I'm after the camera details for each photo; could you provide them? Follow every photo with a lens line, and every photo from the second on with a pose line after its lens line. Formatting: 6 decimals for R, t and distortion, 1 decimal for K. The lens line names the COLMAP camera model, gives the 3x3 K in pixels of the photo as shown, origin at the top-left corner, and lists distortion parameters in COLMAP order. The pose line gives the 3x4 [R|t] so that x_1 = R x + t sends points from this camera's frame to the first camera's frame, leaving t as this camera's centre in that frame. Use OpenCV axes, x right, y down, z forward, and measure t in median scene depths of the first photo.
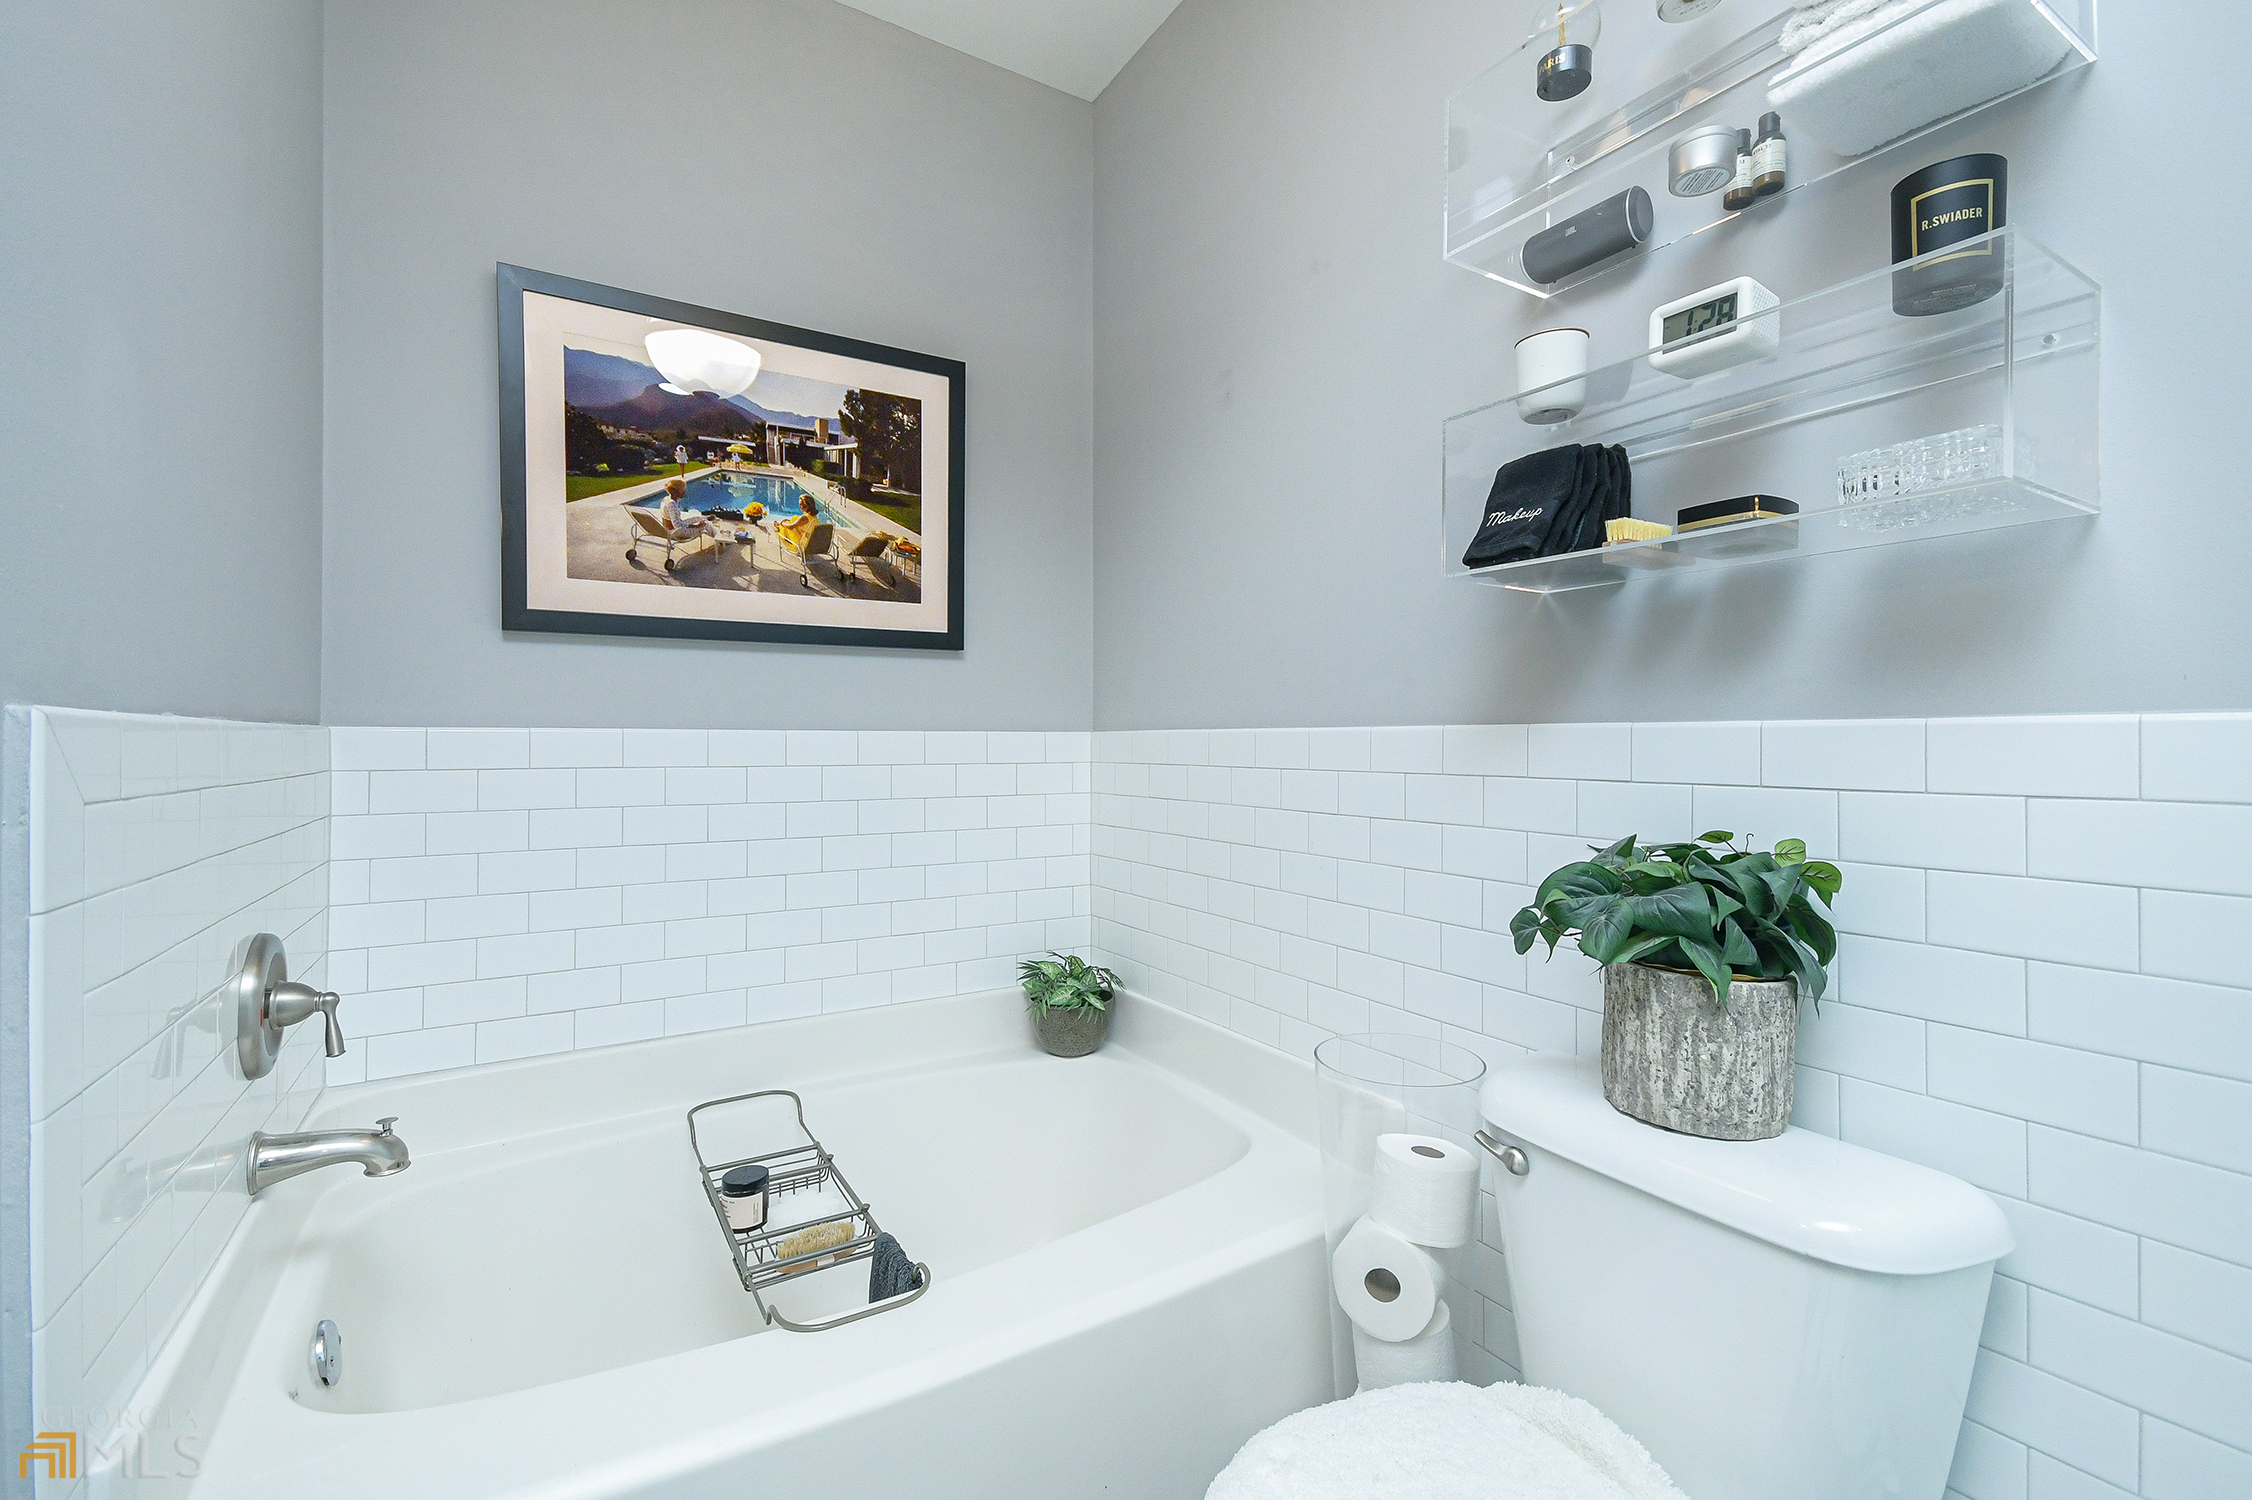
lens RADIAL K [[995.8, 0, 1116.4], [0, 995.8, 735.3], [0, 0, 1]] dist [0.024571, 0.000059]
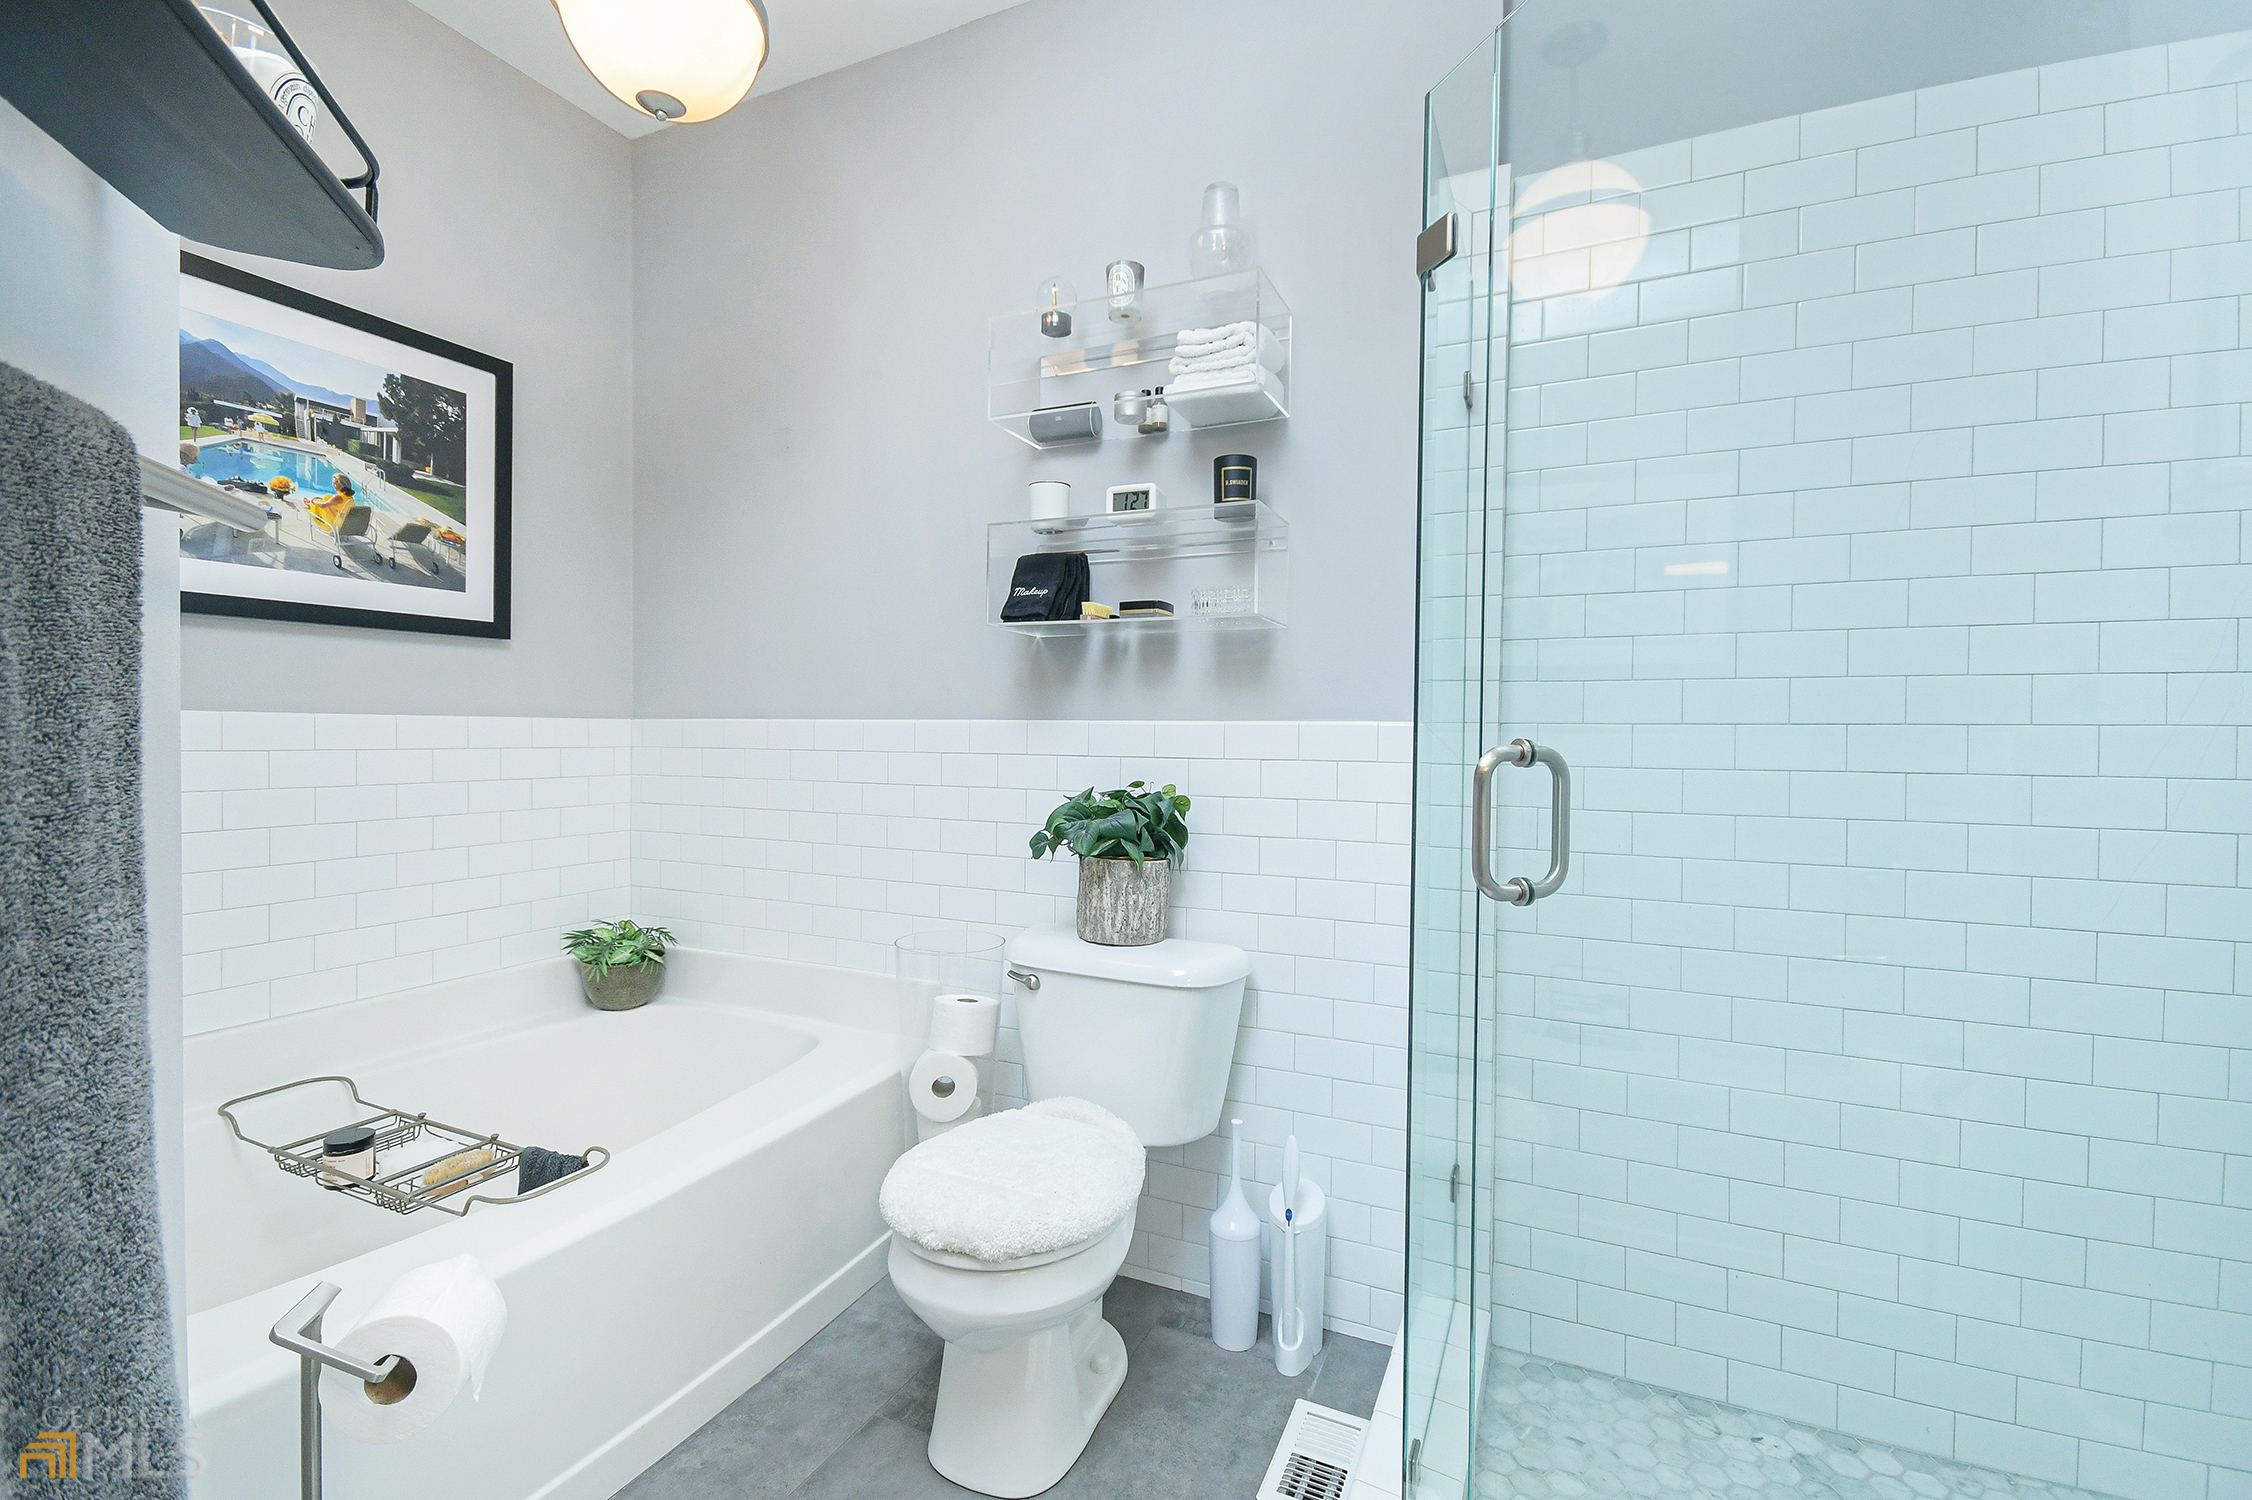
lens RADIAL K [[982.1, 0, 1128.7], [0, 982.1, 742.5], [0, 0, 1]] dist [-0.002148, -0.000531]
pose [[0.828222, 0.002022, 0.560396, -0.218691], [-0.012428, 0.999814, 0.014760, -0.000973], [-0.560262, -0.019190, 0.828093, -0.247256]]
